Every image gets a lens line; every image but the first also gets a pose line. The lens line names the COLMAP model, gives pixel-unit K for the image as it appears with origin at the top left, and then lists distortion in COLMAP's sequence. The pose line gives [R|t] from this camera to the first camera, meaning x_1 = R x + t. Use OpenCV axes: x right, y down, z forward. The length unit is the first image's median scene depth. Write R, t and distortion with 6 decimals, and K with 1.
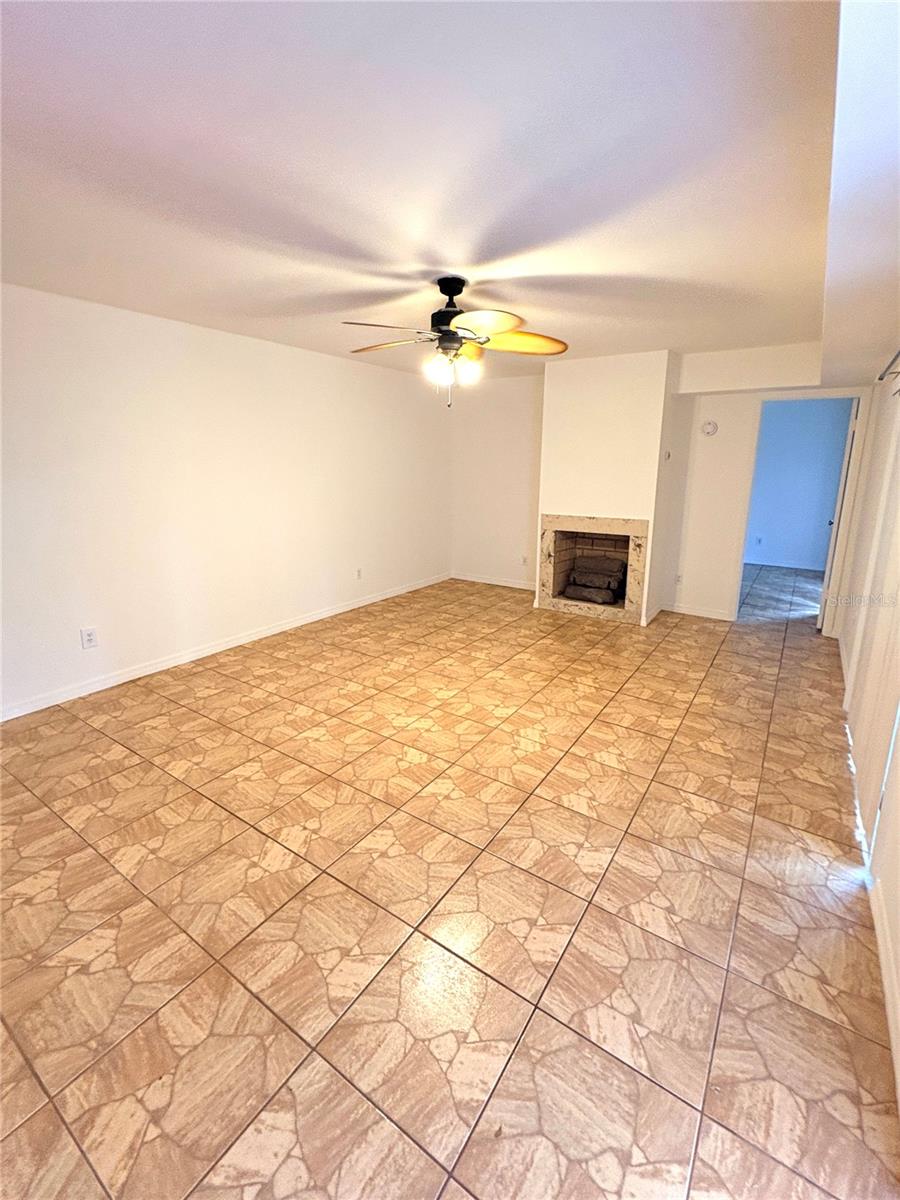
lens RADIAL K [[523.5, 0, 449.5], [0, 523.5, 578.3], [0, 0, 1]] dist [-0.003978, -0.000232]
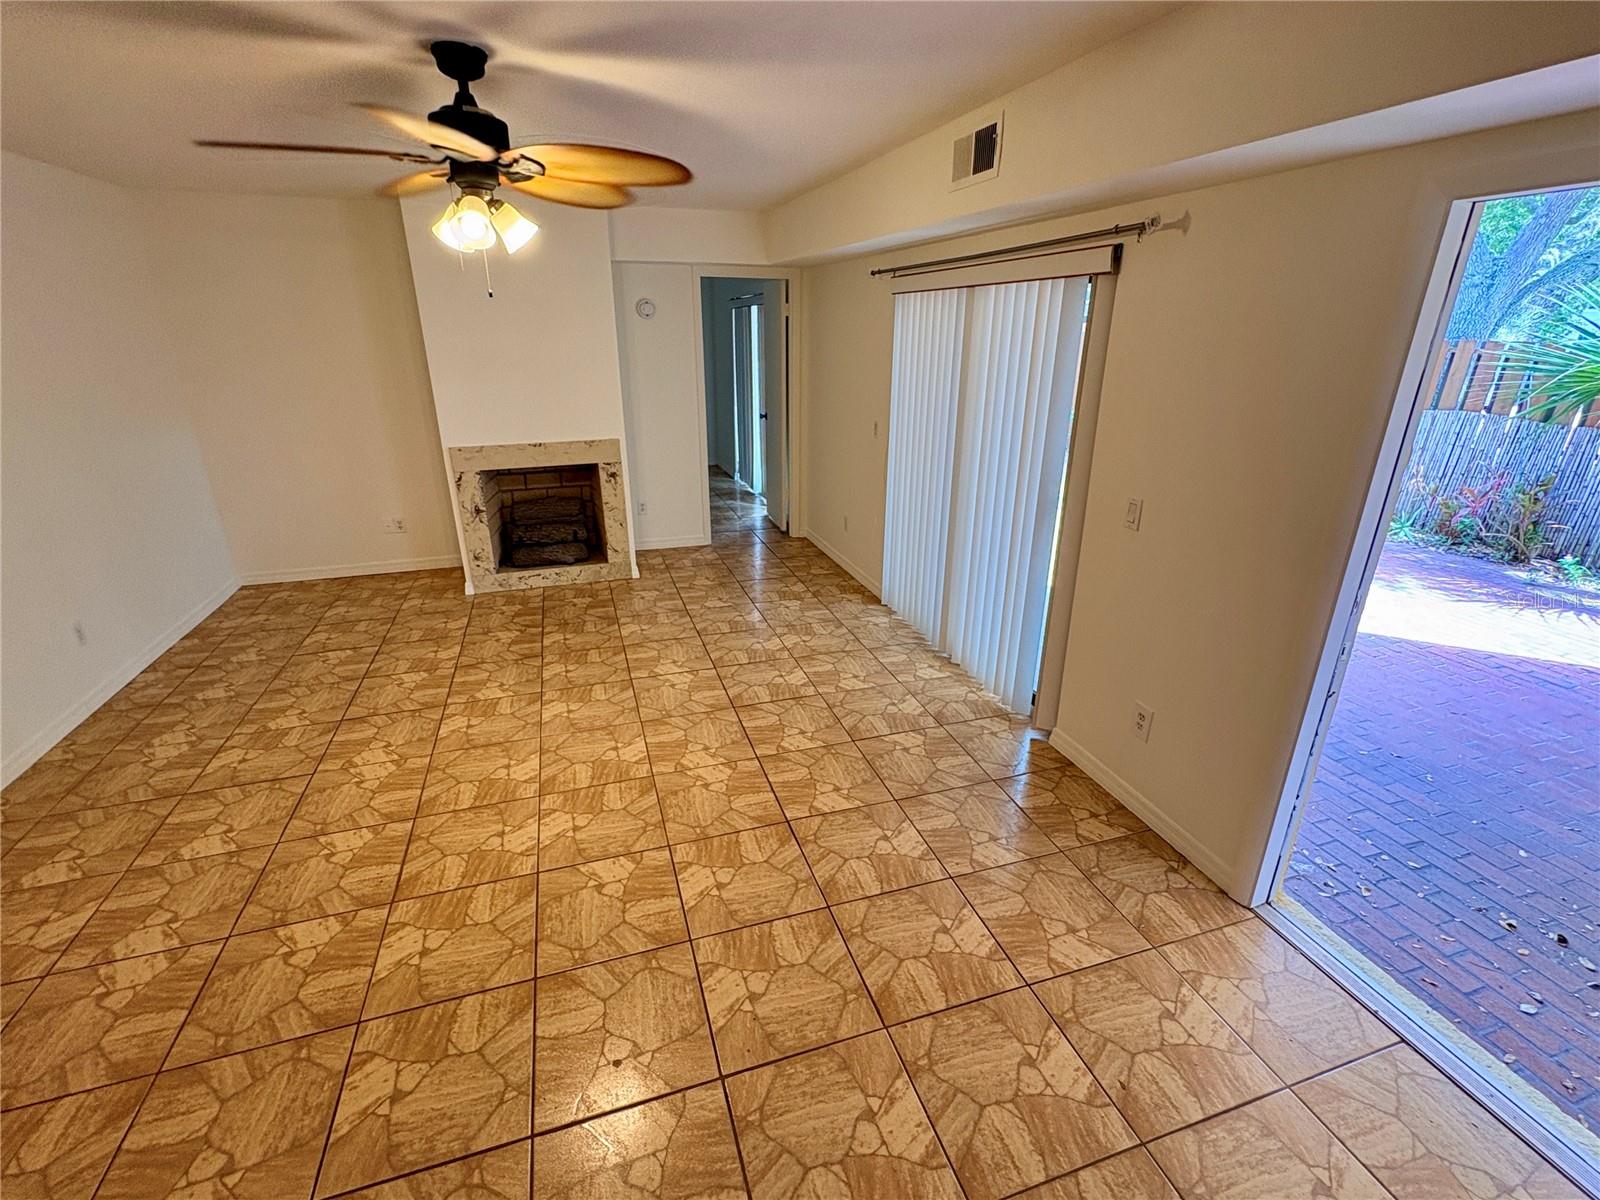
lens RADIAL K [[718.6, 0, 801.8], [0, 718.6, 594.1], [0, 0, 1]] dist [-0.002528, -0.000389]
pose [[0.609287, -0.283097, 0.740693, -0.352554], [0.174996, 0.959072, 0.222614, -0.102681], [-0.773399, -0.006018, 0.633891, 0.191598]]
